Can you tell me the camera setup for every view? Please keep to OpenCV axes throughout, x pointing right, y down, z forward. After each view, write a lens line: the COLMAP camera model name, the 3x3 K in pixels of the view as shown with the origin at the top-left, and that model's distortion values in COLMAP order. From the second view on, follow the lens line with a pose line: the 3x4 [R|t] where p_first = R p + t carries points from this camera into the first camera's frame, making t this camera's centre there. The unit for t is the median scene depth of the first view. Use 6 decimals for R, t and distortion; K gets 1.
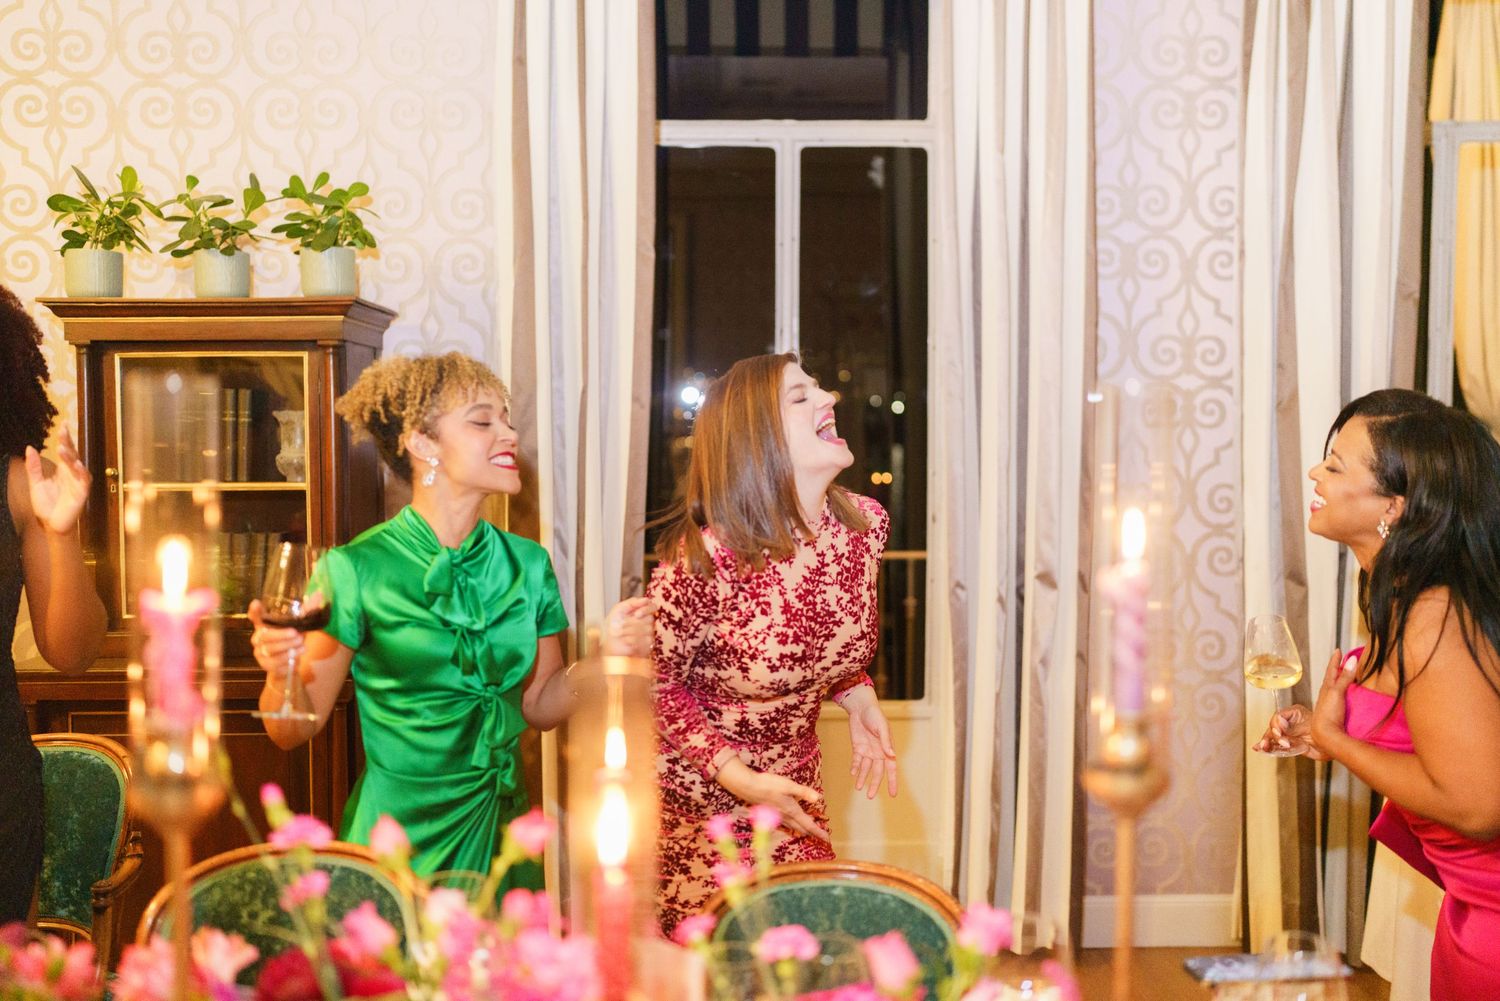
lens RADIAL K [[1455.4, 0, 750.0], [0, 1455.4, 500.5], [0, 0, 1]] dist [-0.027787, 0.126231]
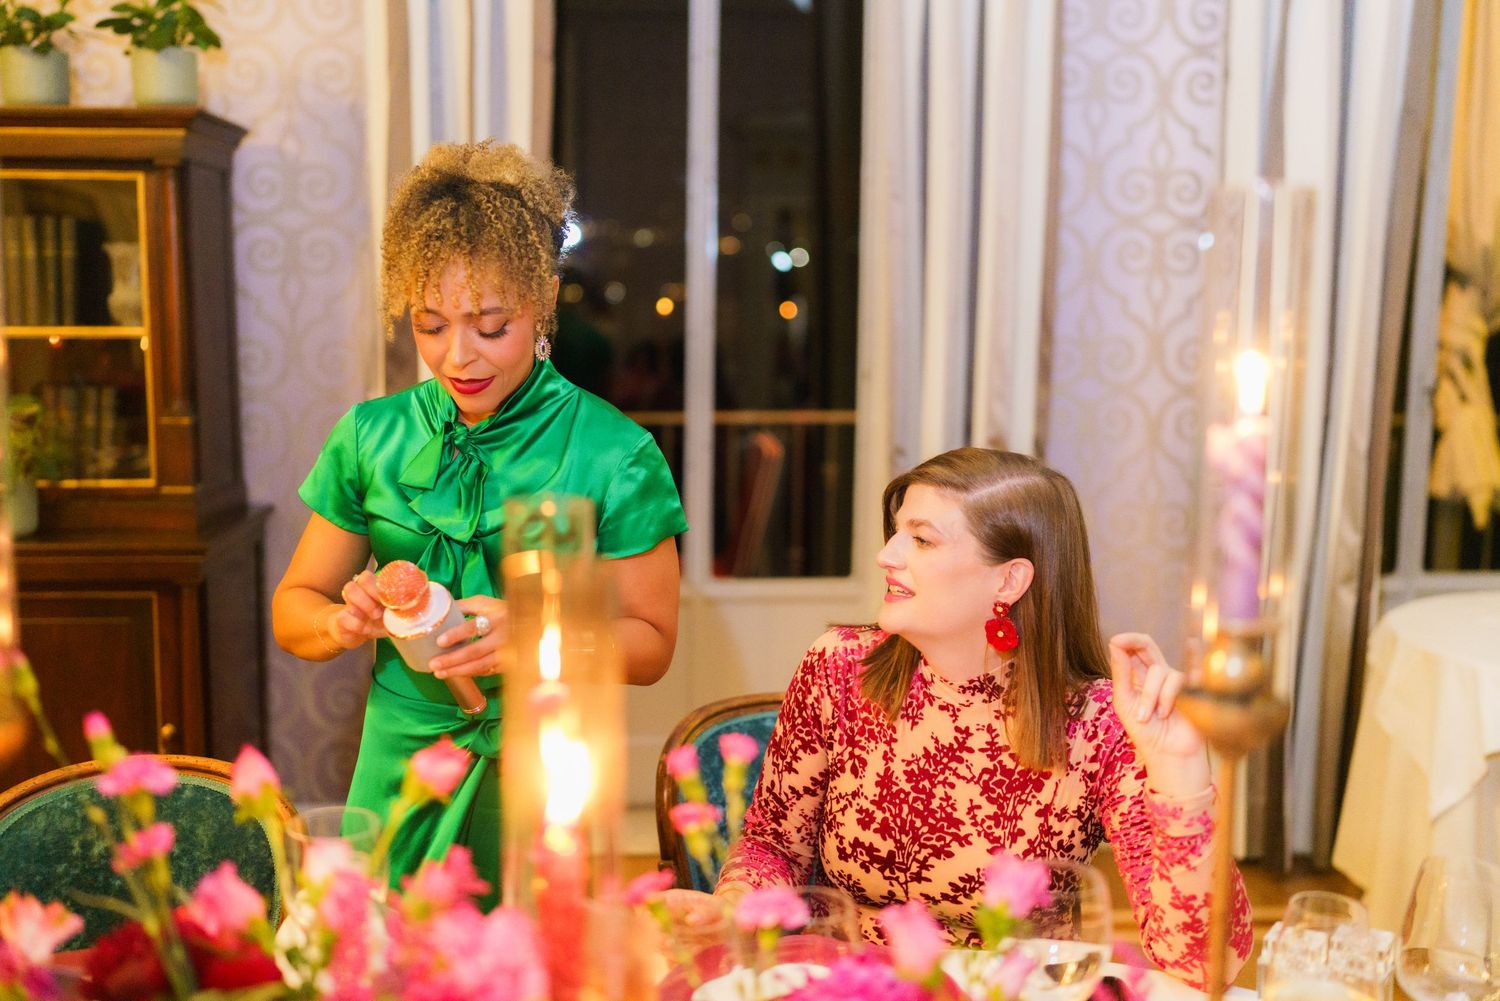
lens RADIAL K [[1574.3, 0, 708.1], [0, 1574.3, 483.0], [0, 0, 1]] dist [-0.053481, 0.215513]
pose [[0.998976, 0.003576, 0.045092, -0.014873], [-0.007138, 0.996842, 0.079083, 0.002880], [-0.044667, -0.079324, 0.995848, 0.055926]]
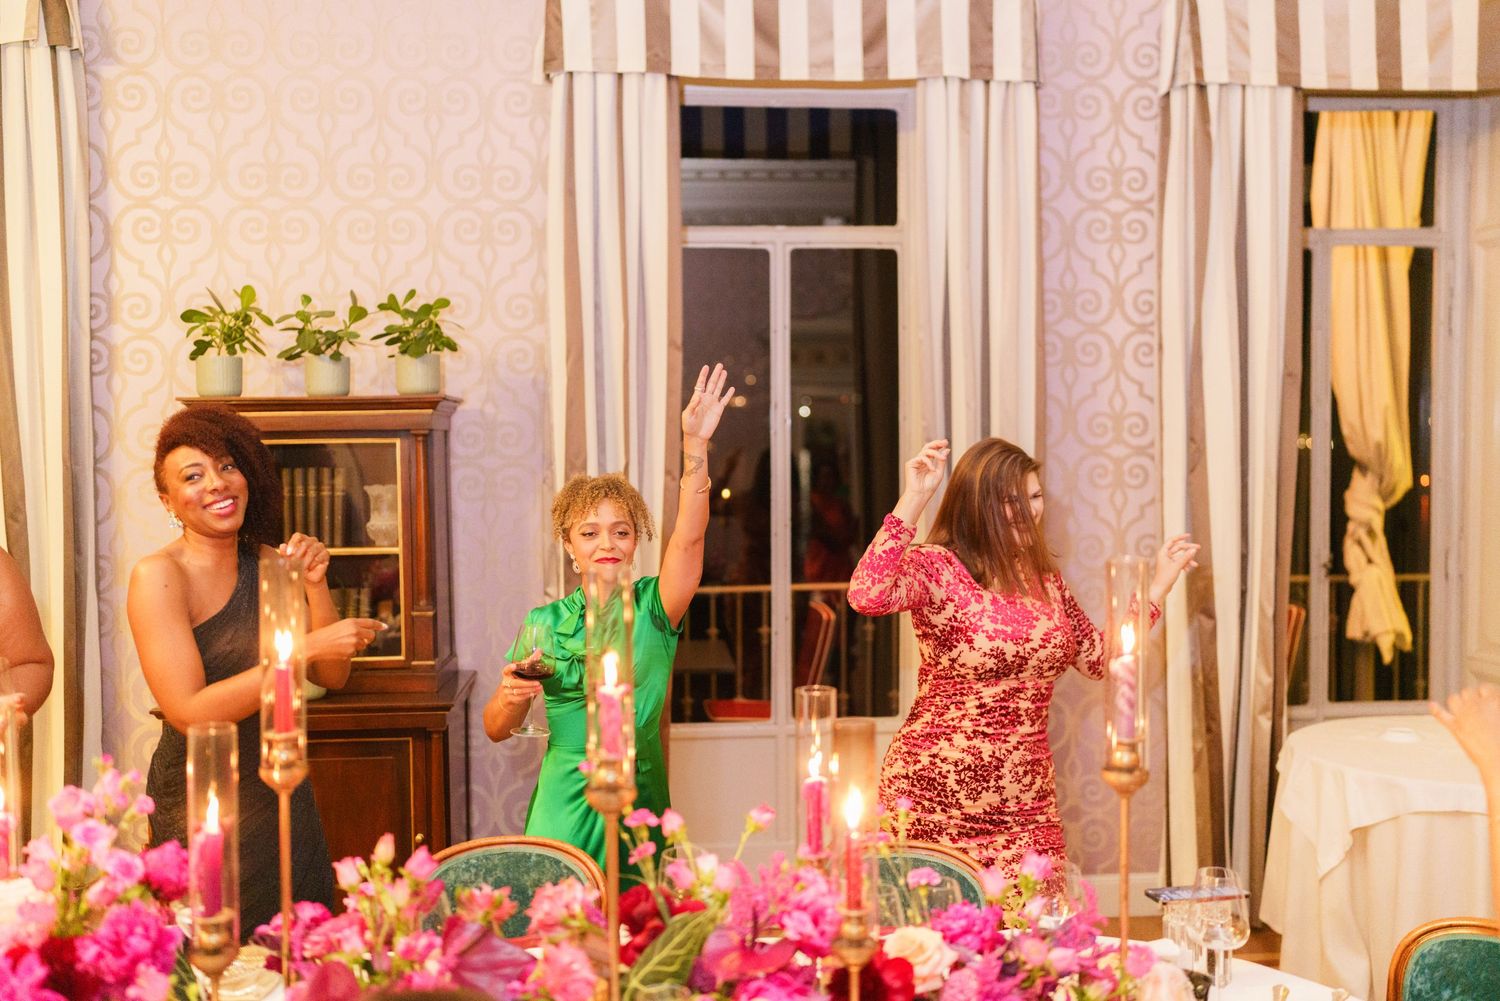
lens RADIAL K [[1483.3, 0, 750.0], [0, 1483.3, 500.5], [0, 0, 1]] dist [-0.042861, 0.154456]
pose [[0.997916, -0.010220, 0.063708, -0.088807], [0.010490, 0.999937, -0.003913, -0.040973], [-0.063664, 0.004573, 0.997961, -0.224451]]
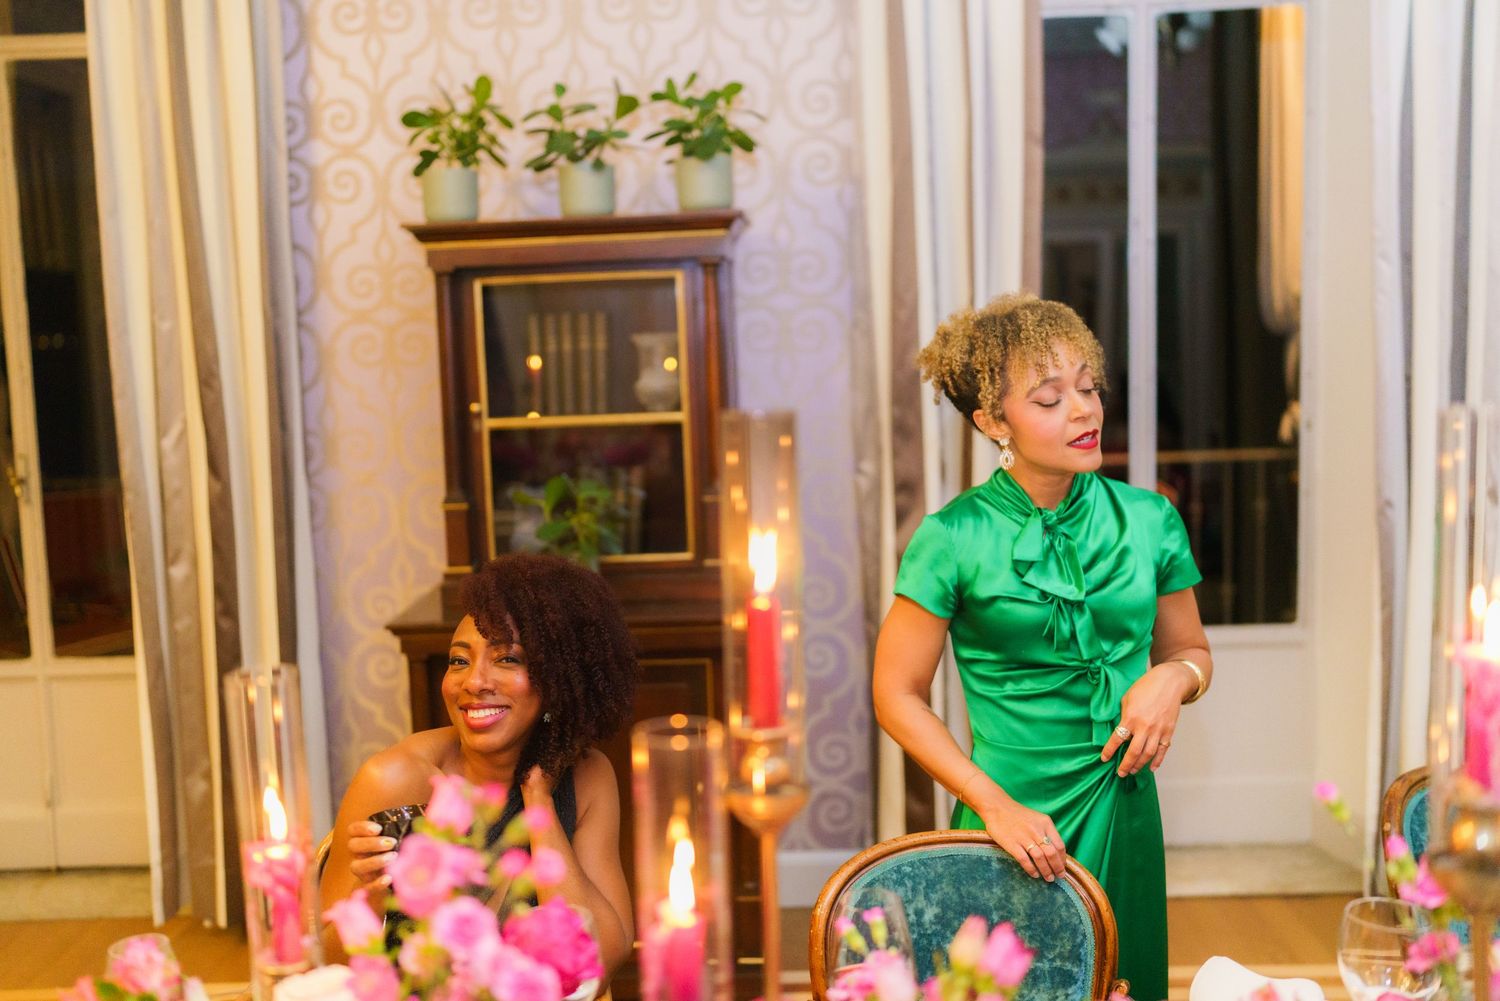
lens RADIAL K [[1574.3, 0, 708.1], [0, 1574.3, 483.0], [0, 0, 1]] dist [-0.053481, 0.215513]
pose [[0.997167, -0.026729, -0.070314, -0.208994], [0.031281, 0.997430, 0.064452, -0.030314], [0.068411, -0.066469, 0.995441, 0.004904]]
